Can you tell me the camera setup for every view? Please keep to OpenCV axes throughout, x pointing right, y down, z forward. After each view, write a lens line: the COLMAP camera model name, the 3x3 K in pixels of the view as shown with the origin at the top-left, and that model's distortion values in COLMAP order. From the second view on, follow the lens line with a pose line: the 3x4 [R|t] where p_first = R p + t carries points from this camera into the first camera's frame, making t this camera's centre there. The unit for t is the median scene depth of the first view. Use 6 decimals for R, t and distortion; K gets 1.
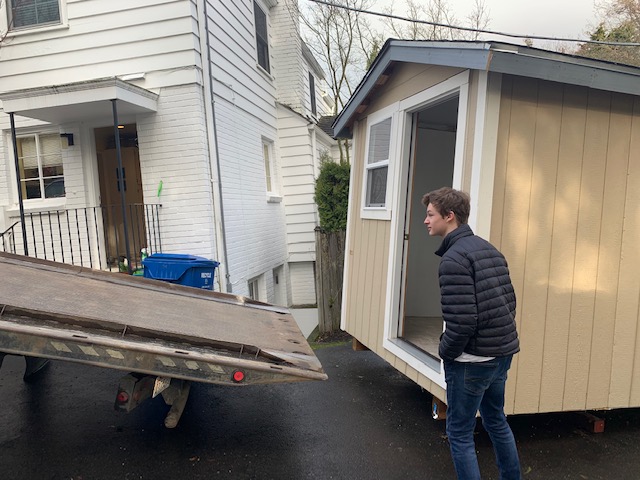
lens RADIAL K [[474.4, 0, 320.0], [0, 474.4, 240.0], [0, 0, 1]] dist [-0.001572, -0.000694]
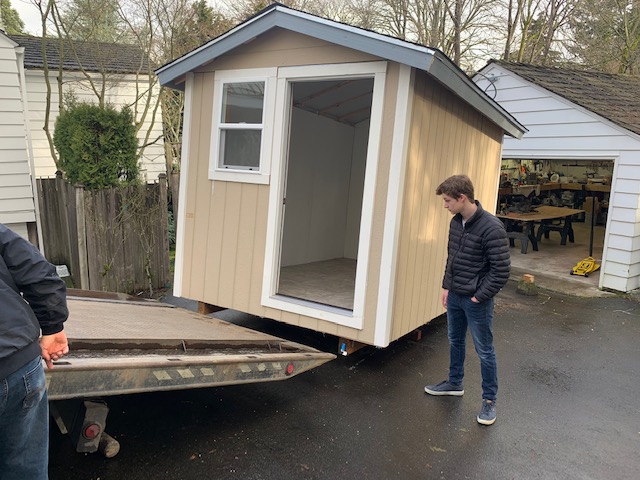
lens RADIAL K [[474.4, 0, 320.0], [0, 474.4, 240.0], [0, 0, 1]] dist [-0.001572, -0.000694]
pose [[0.744388, -0.079166, 0.663038, -0.461851], [0.001756, 0.993176, 0.116612, -0.042555], [-0.667745, -0.085640, 0.739447, 0.156385]]
